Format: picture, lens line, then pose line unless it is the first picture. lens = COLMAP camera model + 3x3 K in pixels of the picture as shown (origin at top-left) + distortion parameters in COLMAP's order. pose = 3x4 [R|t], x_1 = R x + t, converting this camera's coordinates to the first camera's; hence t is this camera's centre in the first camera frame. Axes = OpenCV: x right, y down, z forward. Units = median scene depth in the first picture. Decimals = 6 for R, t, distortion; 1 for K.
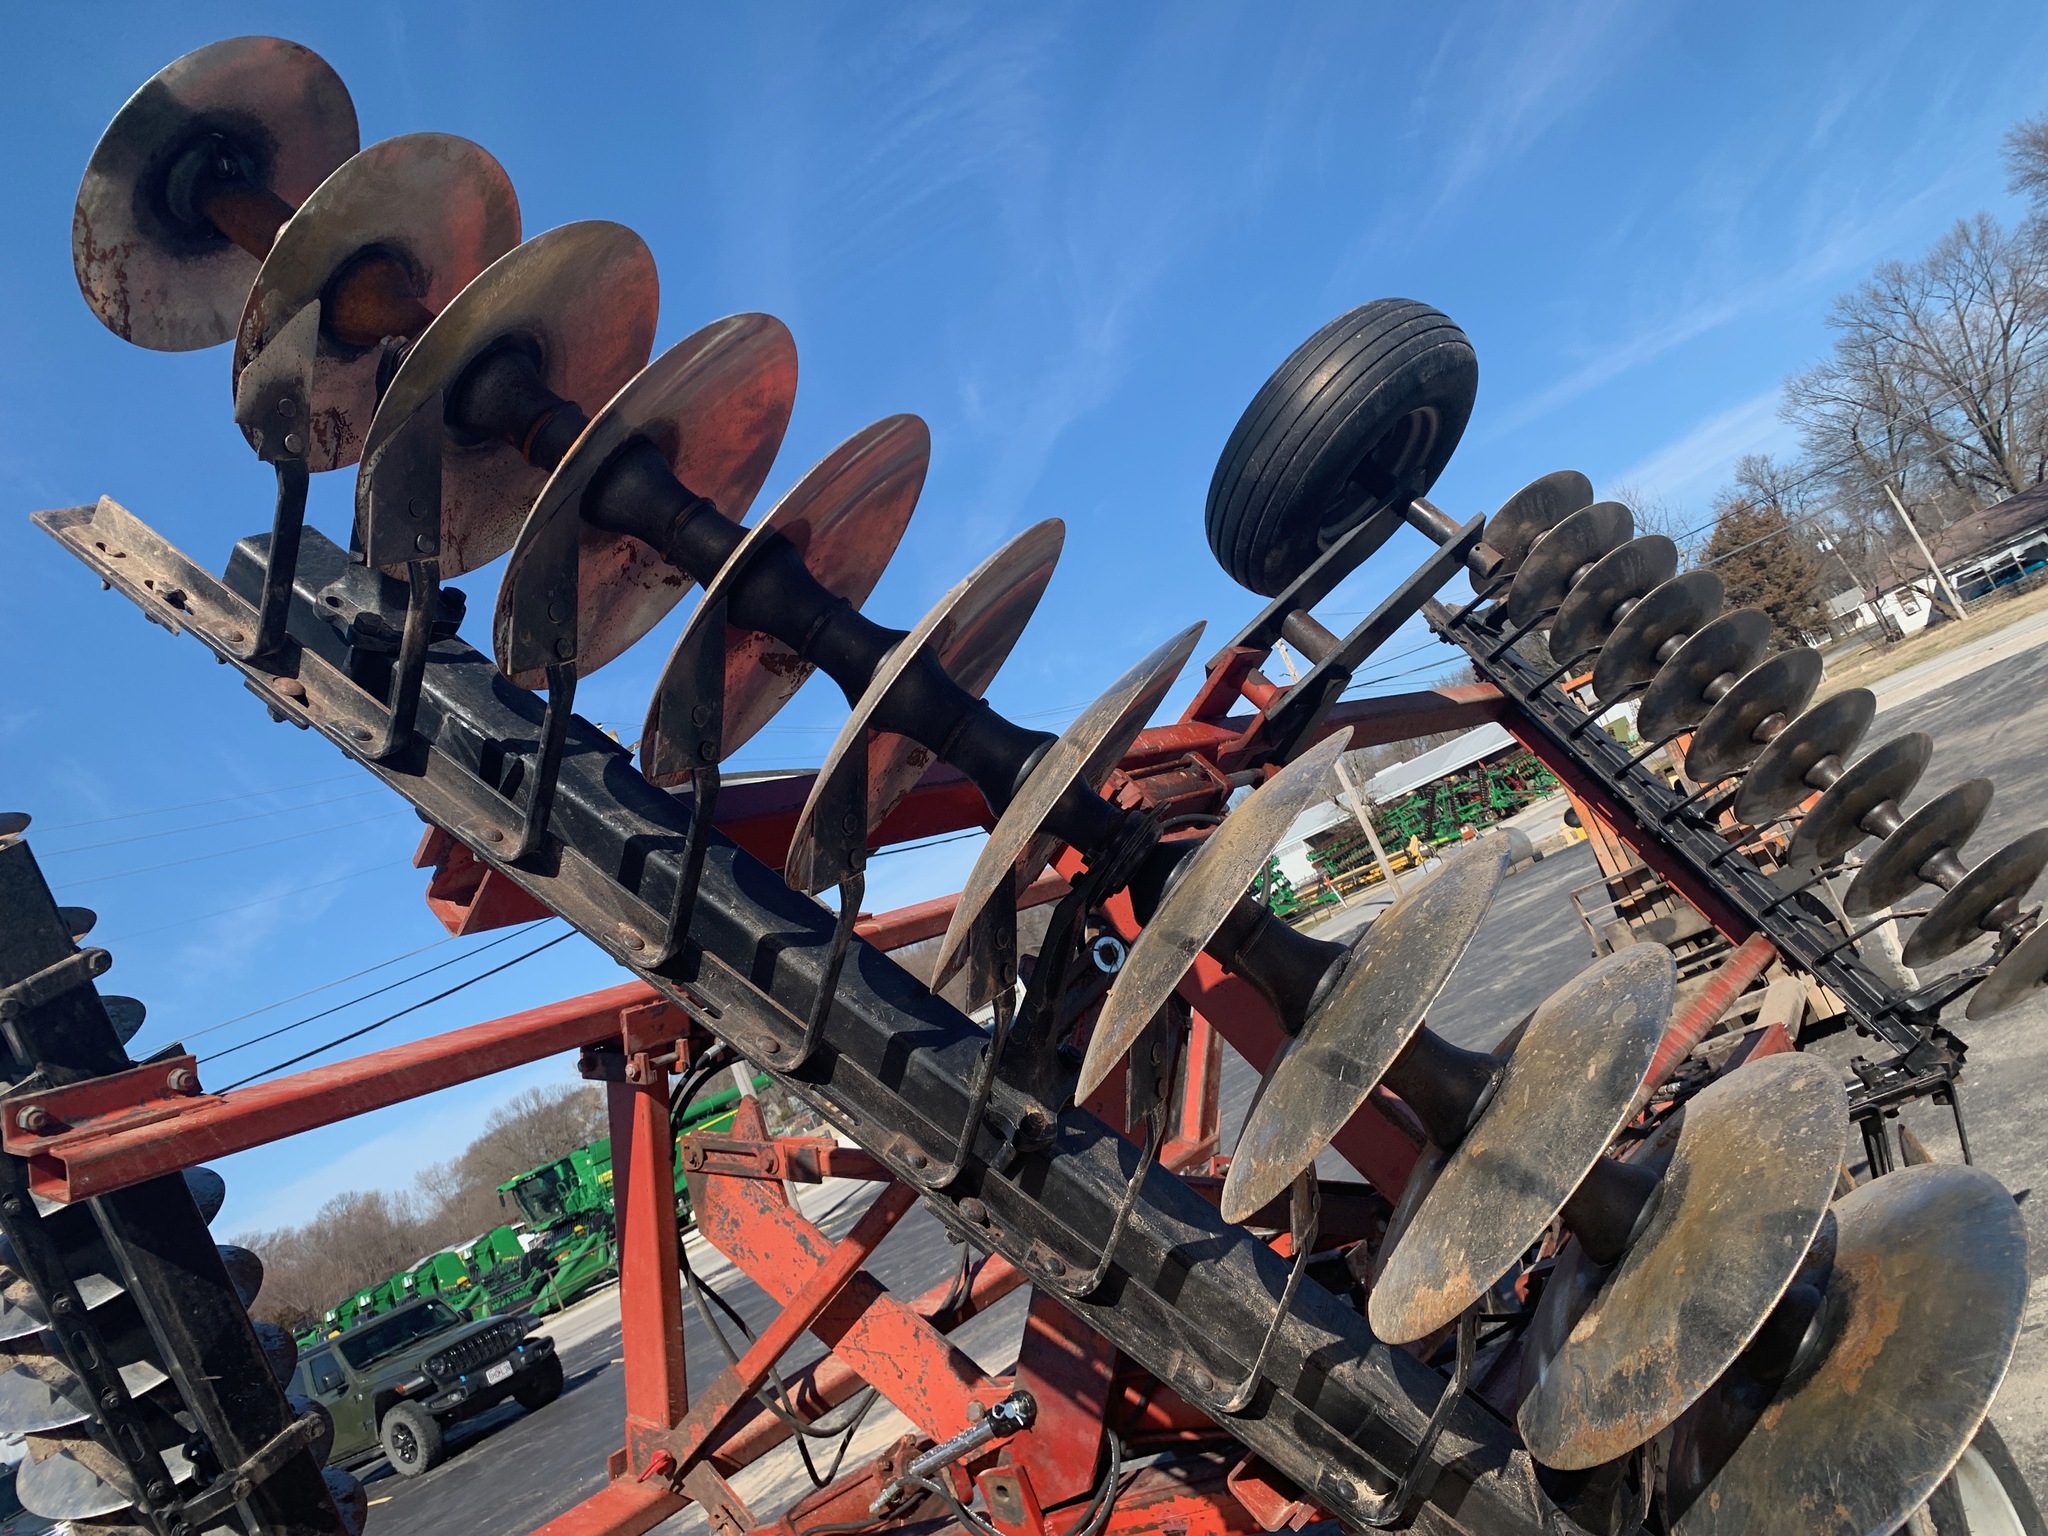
lens RADIAL K [[1559.9, 0, 1018.1], [0, 1559.9, 741.2], [0, 0, 1]] dist [0.021317, -0.016607]
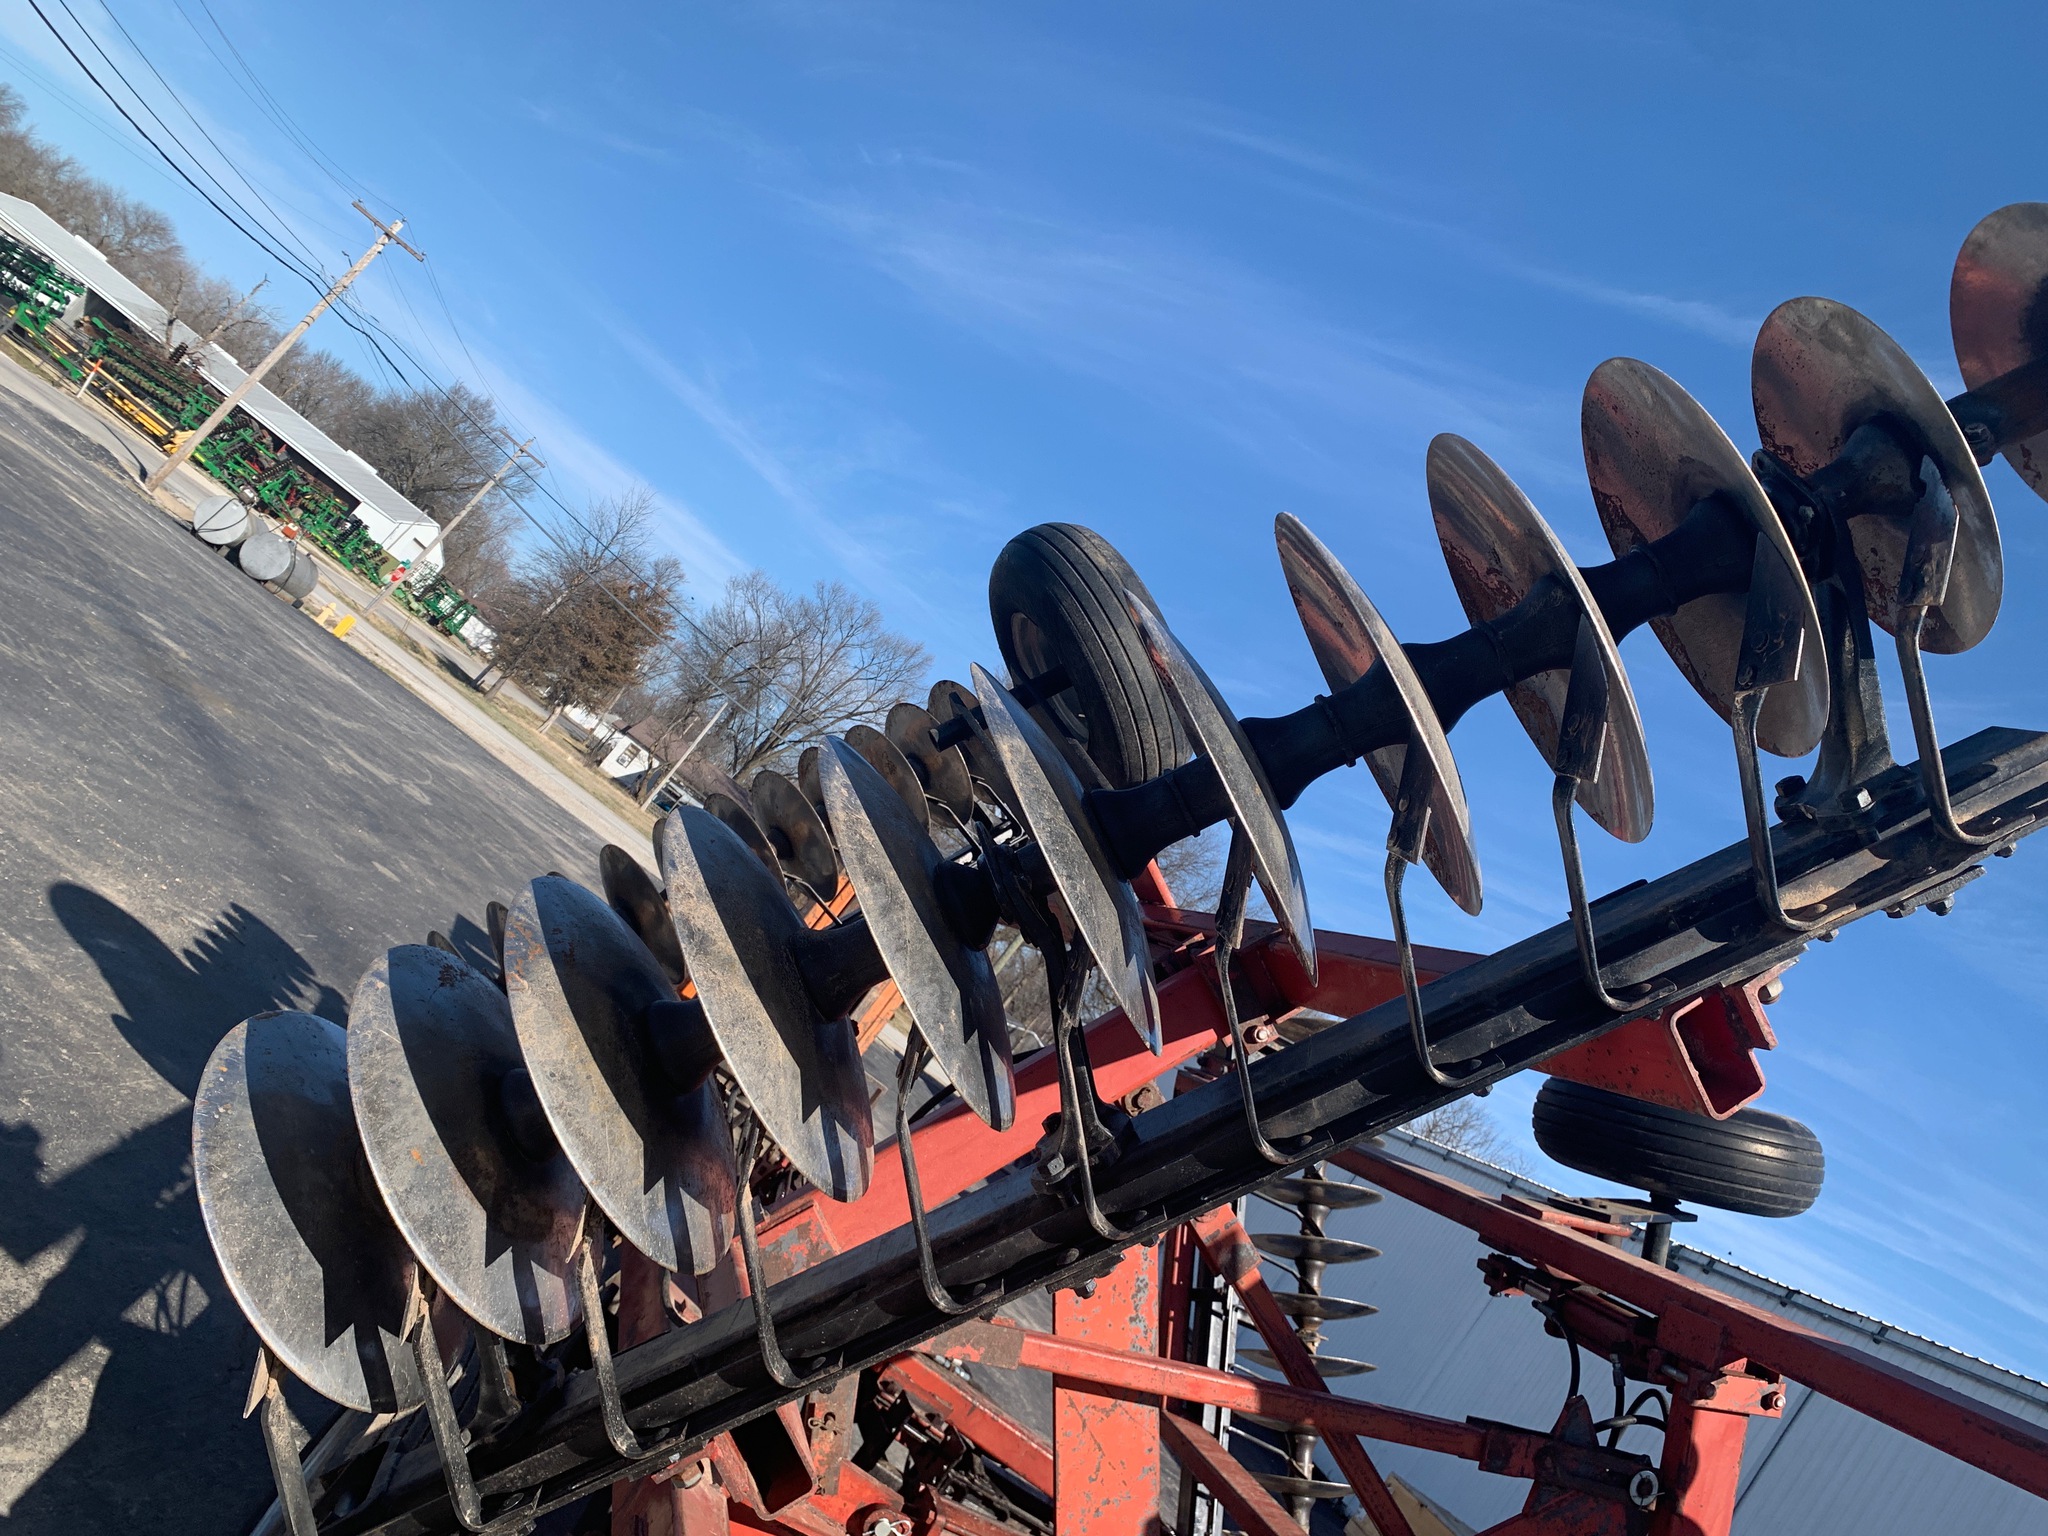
lens RADIAL K [[1559.9, 0, 1039.7], [0, 1559.9, 767.8], [0, 0, 1]] dist [0.021317, -0.016607]
pose [[0.182797, 0.784758, 0.592233, -0.866548], [-0.843872, 0.434317, -0.315039, 0.488685], [-0.504446, -0.442181, 0.741627, 0.473462]]
